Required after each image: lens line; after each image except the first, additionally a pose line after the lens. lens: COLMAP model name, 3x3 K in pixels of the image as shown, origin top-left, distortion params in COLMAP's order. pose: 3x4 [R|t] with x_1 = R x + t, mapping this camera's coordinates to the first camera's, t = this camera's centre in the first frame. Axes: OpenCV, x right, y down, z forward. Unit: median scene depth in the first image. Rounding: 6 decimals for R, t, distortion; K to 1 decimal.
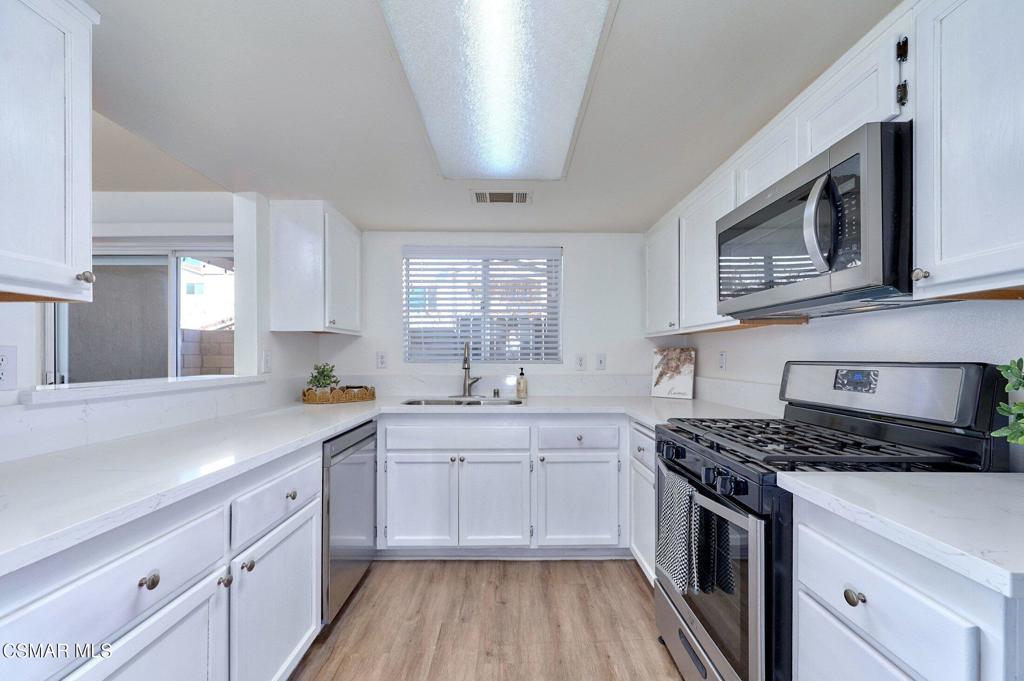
lens RADIAL K [[407.8, 0, 514.1], [0, 407.8, 358.3], [0, 0, 1]] dist [0.001748, 0.000086]
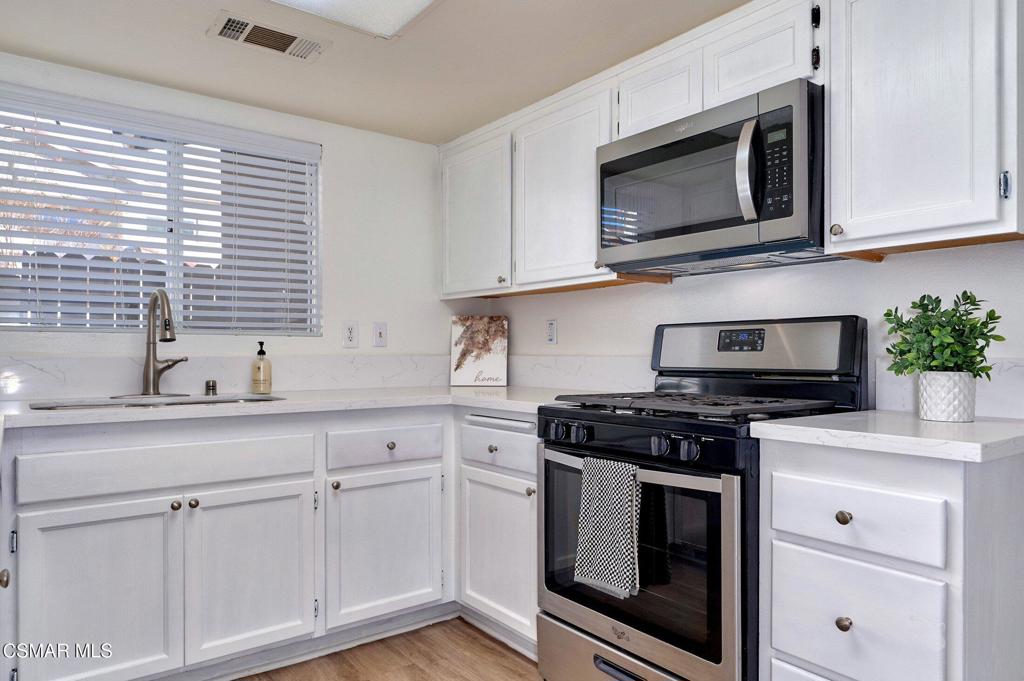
lens RADIAL K [[675.9, 0, 514.6], [0, 675.9, 355.8], [0, 0, 1]] dist [0.003297, 0.001814]
pose [[0.803340, -0.003730, 0.595508, -0.320488], [0.002881, 0.999993, 0.002377, 0.051338], [-0.595513, -0.000194, 0.803346, 0.026574]]
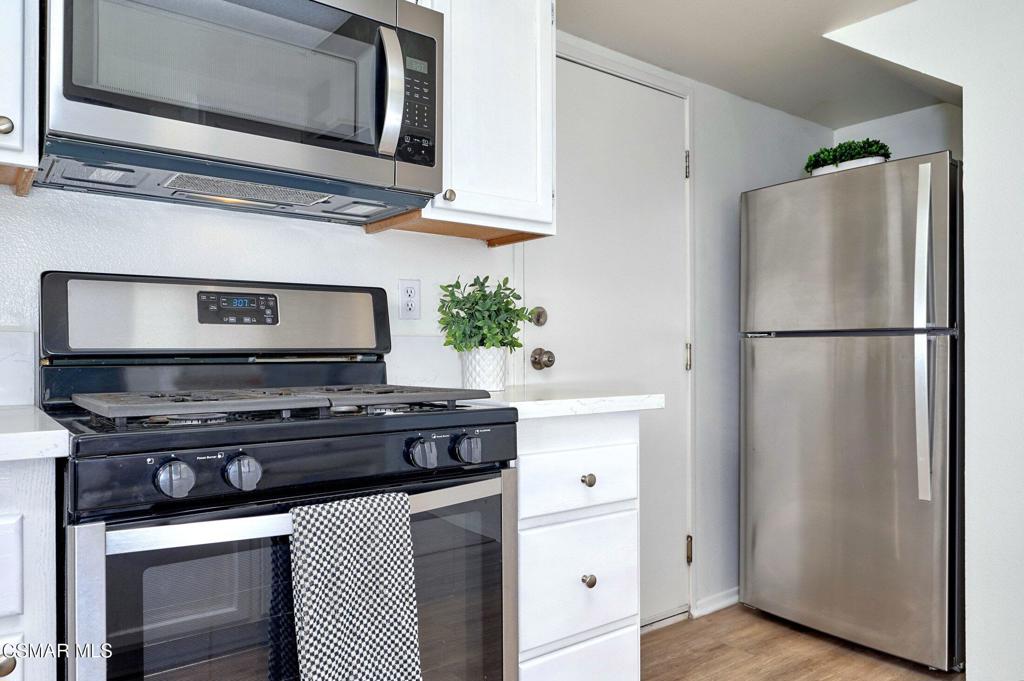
lens RADIAL K [[712.4, 0, 512.0], [0, 712.4, 355.5], [0, 0, 1]] dist [-0.001331, -0.000194]
pose [[-0.608589, -0.001361, 0.793485, -0.212583], [0.006328, 0.999958, 0.006569, 0.075741], [-0.793461, 0.009019, -0.608555, 0.812935]]
